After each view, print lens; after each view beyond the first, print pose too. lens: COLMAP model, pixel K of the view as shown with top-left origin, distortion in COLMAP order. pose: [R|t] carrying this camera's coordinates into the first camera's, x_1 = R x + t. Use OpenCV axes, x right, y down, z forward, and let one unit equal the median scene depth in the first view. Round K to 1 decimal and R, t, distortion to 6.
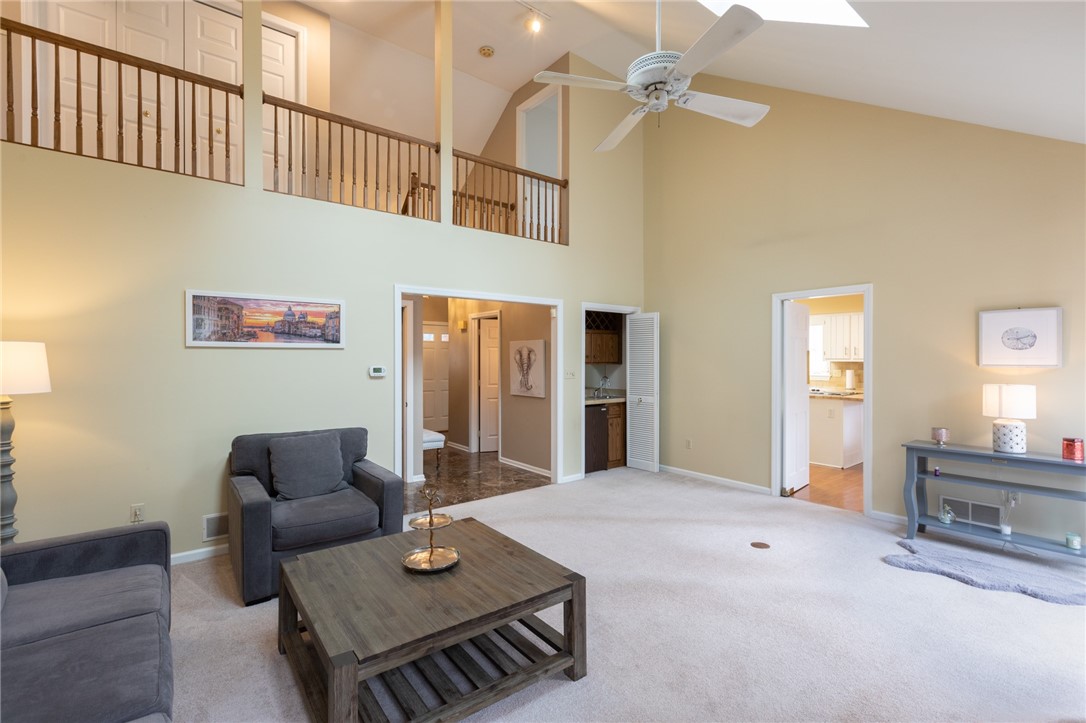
lens RADIAL K [[480.5, 0, 515.3], [0, 480.5, 367.4], [0, 0, 1]] dist [0.001603, 0.000415]
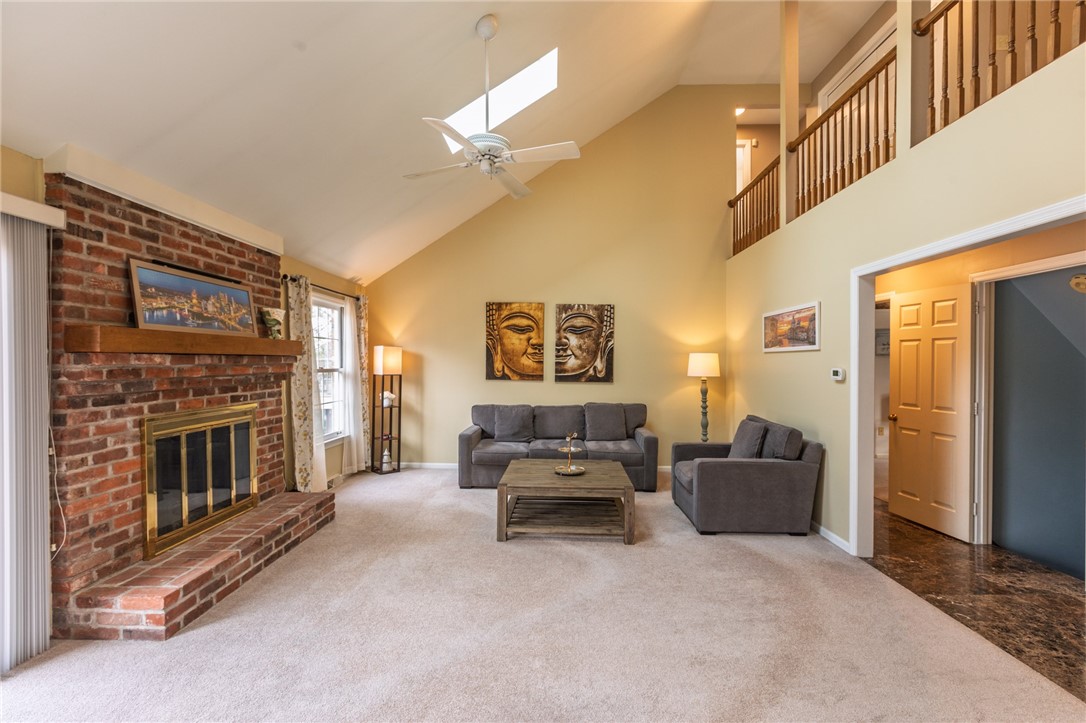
lens RADIAL K [[480.5, 0, 550.7], [0, 480.5, 361.7], [0, 0, 1]] dist [0.001603, 0.000415]
pose [[-0.593320, 0.006110, -0.804943, 0.781833], [-0.005731, 0.999914, 0.011815, -0.023928], [0.804946, 0.011623, -0.593234, 1.172058]]
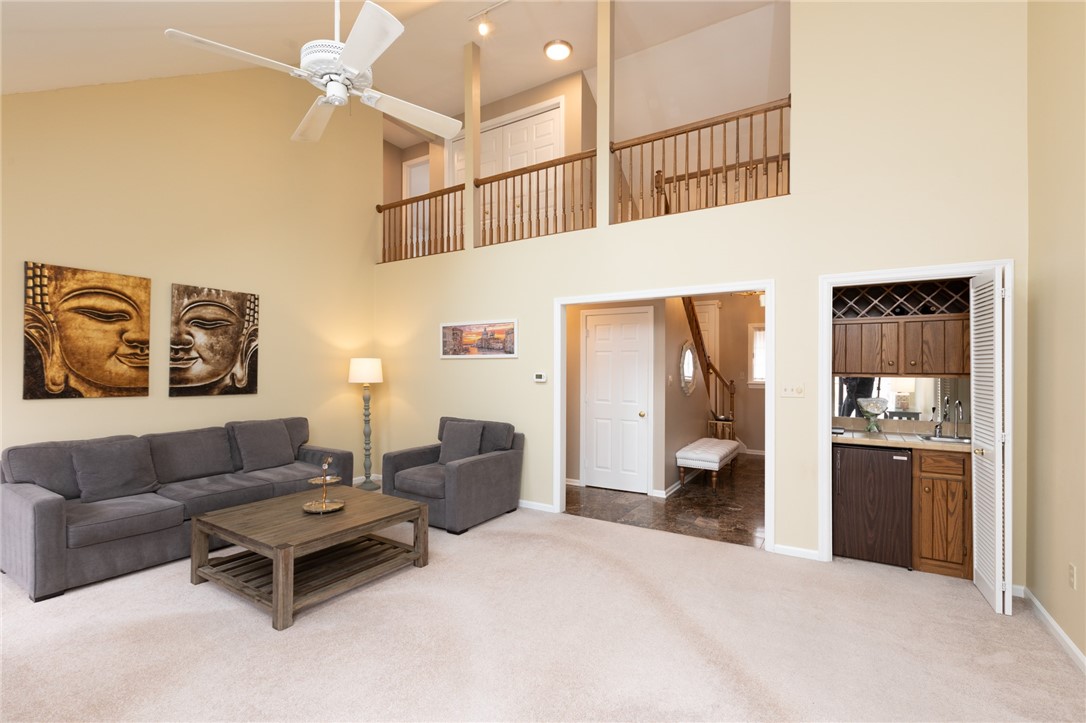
lens RADIAL K [[480.5, 0, 544.8], [0, 480.5, 361.5], [0, 0, 1]] dist [0.001603, 0.000415]
pose [[0.381189, -0.004737, -0.924485, 0.821213], [-0.013717, 0.999848, -0.010779, -0.018341], [0.924395, 0.016790, 0.381066, 0.614700]]
